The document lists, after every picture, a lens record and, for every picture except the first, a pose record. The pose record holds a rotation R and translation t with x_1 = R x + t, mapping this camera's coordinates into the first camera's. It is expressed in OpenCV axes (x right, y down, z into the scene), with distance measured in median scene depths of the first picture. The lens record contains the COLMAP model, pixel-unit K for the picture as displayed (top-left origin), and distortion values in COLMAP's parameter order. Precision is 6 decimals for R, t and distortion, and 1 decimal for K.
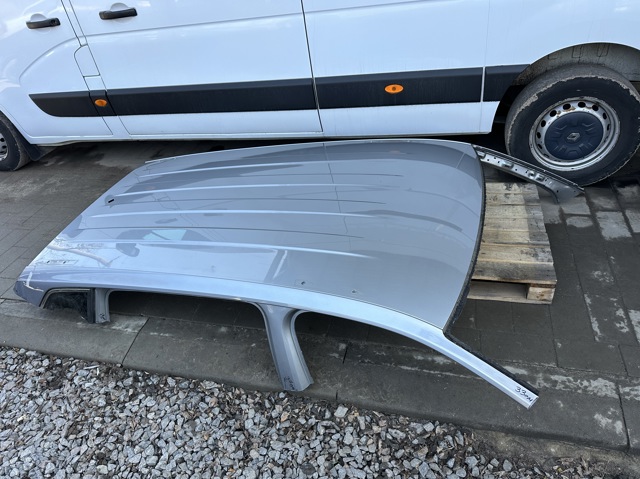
lens RADIAL K [[449.2, 0, 318.8], [0, 449.2, 237.4], [0, 0, 1]] dist [0.045825, -0.057364]
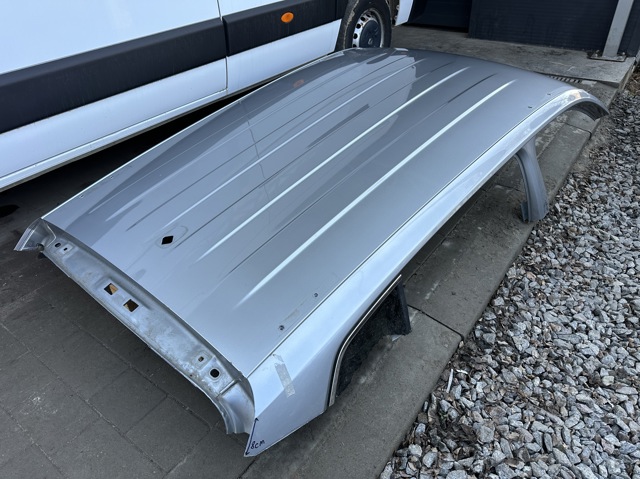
lens RADIAL K [[449.2, 0, 317.2], [0, 449.2, 242.1], [0, 0, 1]] dist [0.045825, -0.057364]
pose [[0.370991, -0.448261, 0.813282, -0.888839], [0.549872, 0.811781, 0.196601, -0.093382], [-0.748335, 0.374264, 0.547650, 0.628406]]
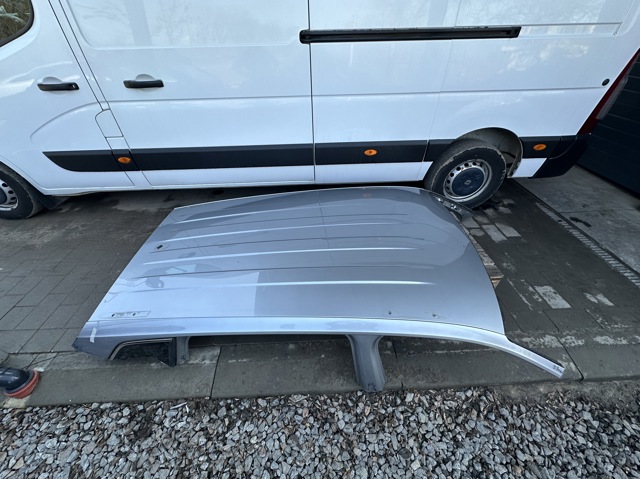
lens RADIAL K [[254.6, 0, 320.7], [0, 254.6, 237.8], [0, 0, 1]] dist [0.000941, -0.000345]
pose [[0.946310, -0.092341, 0.309792, -0.289043], [0.083583, 0.995638, 0.041456, -0.104094], [-0.312268, -0.013337, 0.949900, 0.269886]]
